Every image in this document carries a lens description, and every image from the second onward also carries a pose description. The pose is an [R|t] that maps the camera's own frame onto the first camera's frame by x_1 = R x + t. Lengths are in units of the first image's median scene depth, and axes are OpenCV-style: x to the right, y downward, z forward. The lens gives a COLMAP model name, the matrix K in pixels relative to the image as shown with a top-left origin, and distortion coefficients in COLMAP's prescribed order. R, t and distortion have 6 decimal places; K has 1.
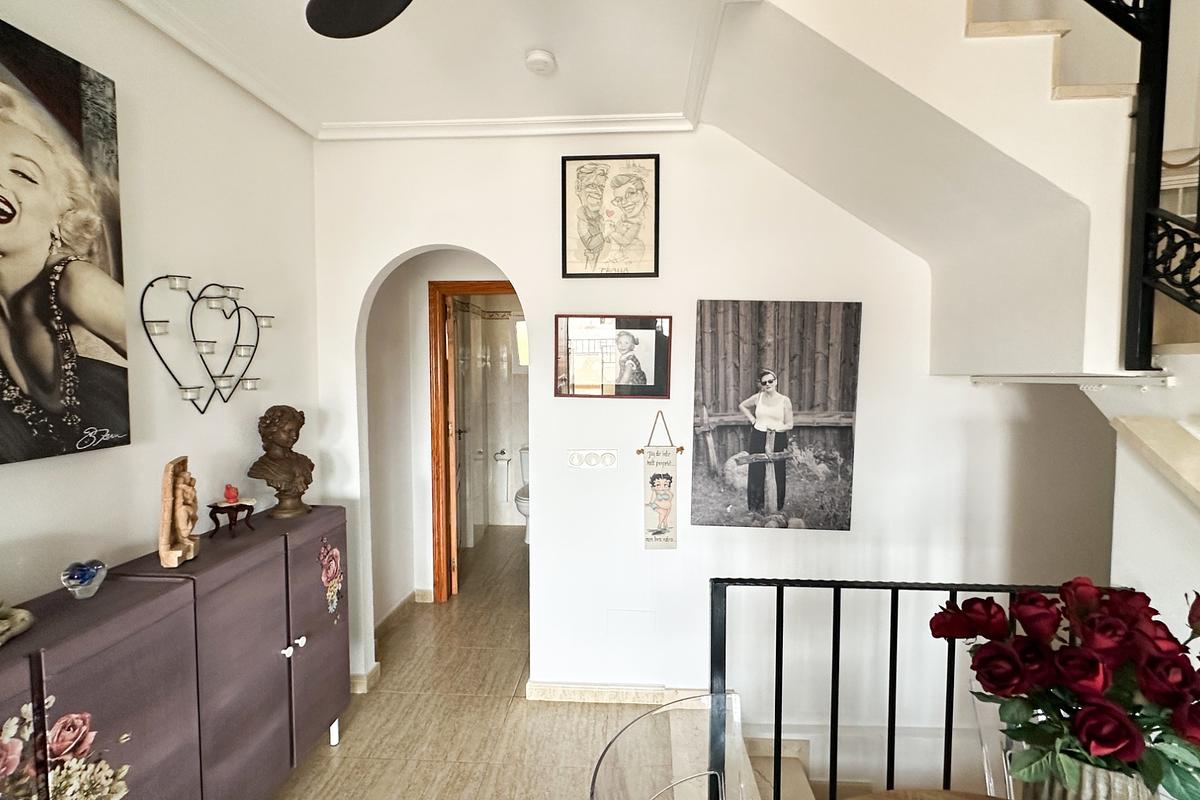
lens RADIAL K [[566.3, 0, 602.0], [0, 566.3, 398.6], [0, 0, 1]] dist [-0.002910, 0.001387]
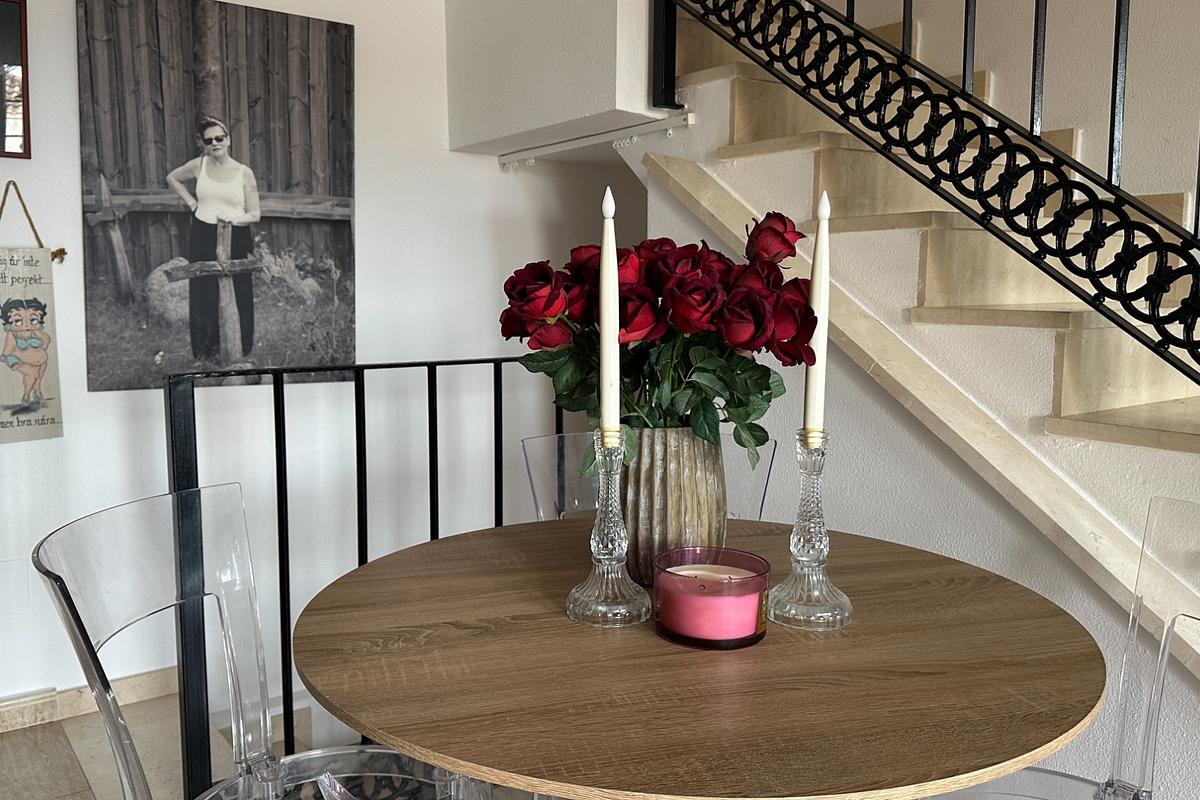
lens RADIAL K [[996.7, 0, 595.1], [0, 996.7, 398.9], [0, 0, 1]] dist [0.076613, -0.131842]
pose [[0.772536, -0.070611, 0.631033, -0.090260], [0.028132, 0.996628, 0.077080, 0.178243], [-0.634348, -0.041795, 0.771917, -0.092041]]
